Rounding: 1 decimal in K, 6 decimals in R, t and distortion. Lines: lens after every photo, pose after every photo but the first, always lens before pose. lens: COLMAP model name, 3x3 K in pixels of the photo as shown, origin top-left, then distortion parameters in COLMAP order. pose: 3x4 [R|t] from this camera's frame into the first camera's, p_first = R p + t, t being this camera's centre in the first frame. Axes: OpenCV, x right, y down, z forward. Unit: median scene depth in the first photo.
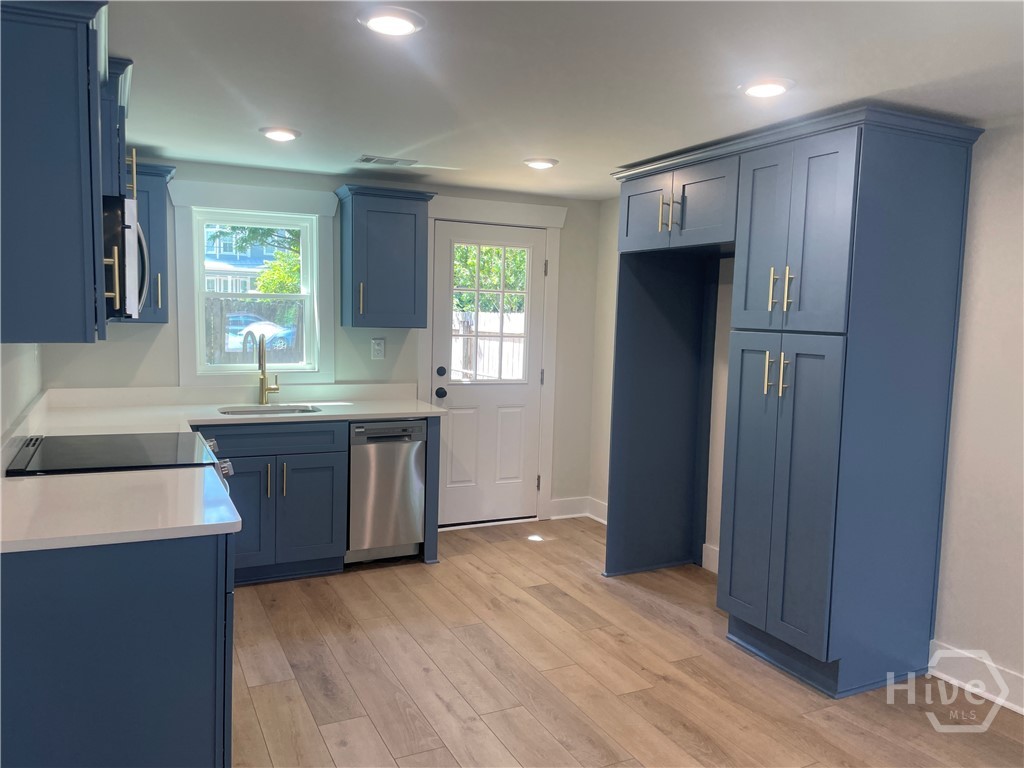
lens RADIAL K [[777.7, 0, 512.0], [0, 777.7, 384.0], [0, 0, 1]] dist [0.105202, -0.149348]
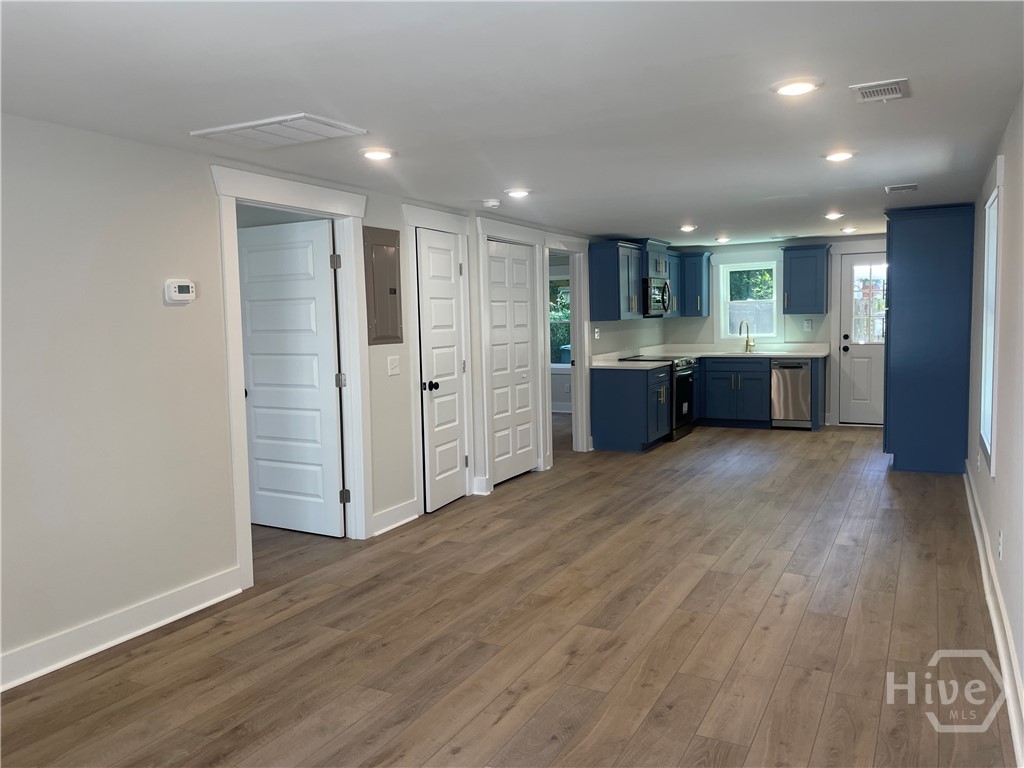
lens RADIAL K [[777.7, 0, 512.0], [0, 777.7, 384.0], [0, 0, 1]] dist [0.105202, -0.149348]
pose [[0.588289, 0.033735, -0.807947, 1.089871], [-0.033234, 0.999294, 0.017525, 0.101153], [0.807968, 0.016541, 0.588995, -0.827737]]
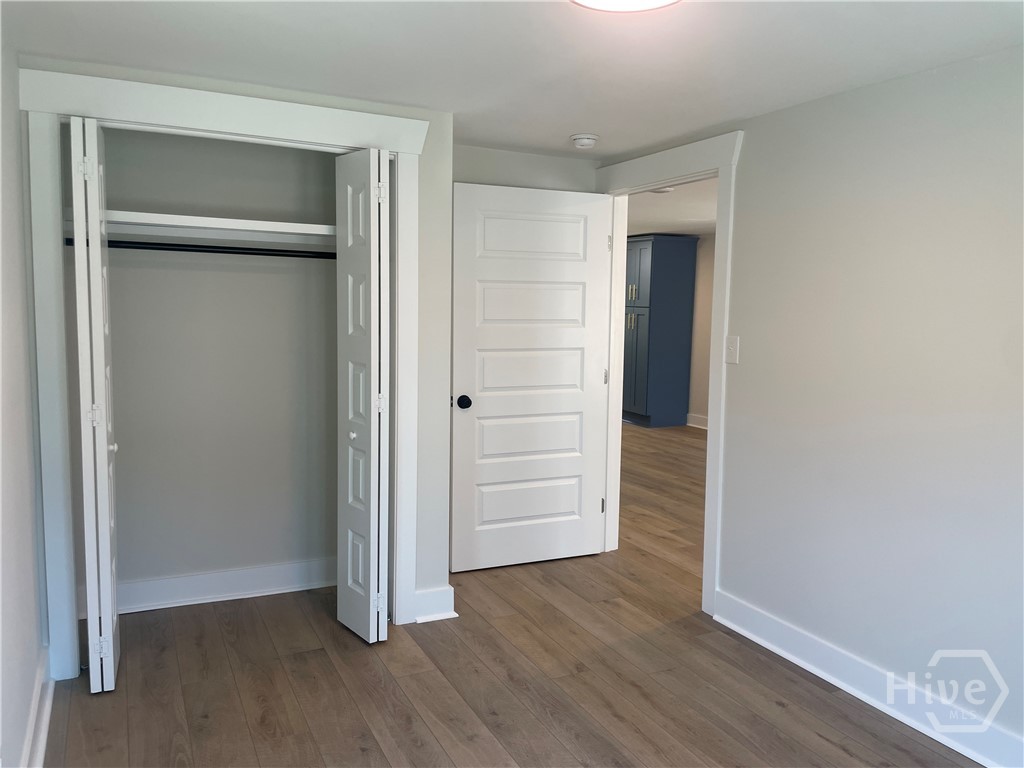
lens RADIAL K [[777.7, 0, 512.0], [0, 777.7, 384.0], [0, 0, 1]] dist [0.105202, -0.149348]
pose [[0.999950, -0.008900, 0.004487, -0.089859], [0.008802, 0.999733, 0.021372, 0.110259], [-0.004676, -0.021331, 0.999762, -1.365277]]
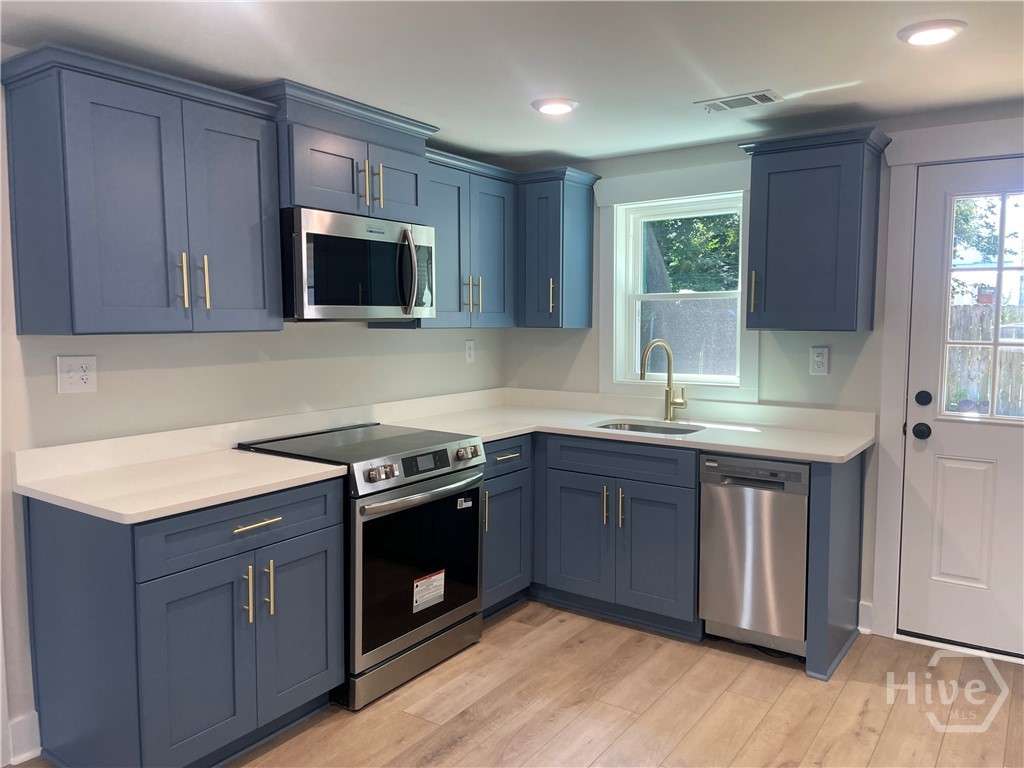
lens RADIAL K [[777.7, 0, 512.0], [0, 777.7, 384.0], [0, 0, 1]] dist [0.105202, -0.149348]
pose [[0.494633, 0.051962, -0.867547, 0.358326], [-0.067133, 0.997513, 0.021471, -0.021942], [0.866505, 0.047621, 0.496892, 0.432699]]
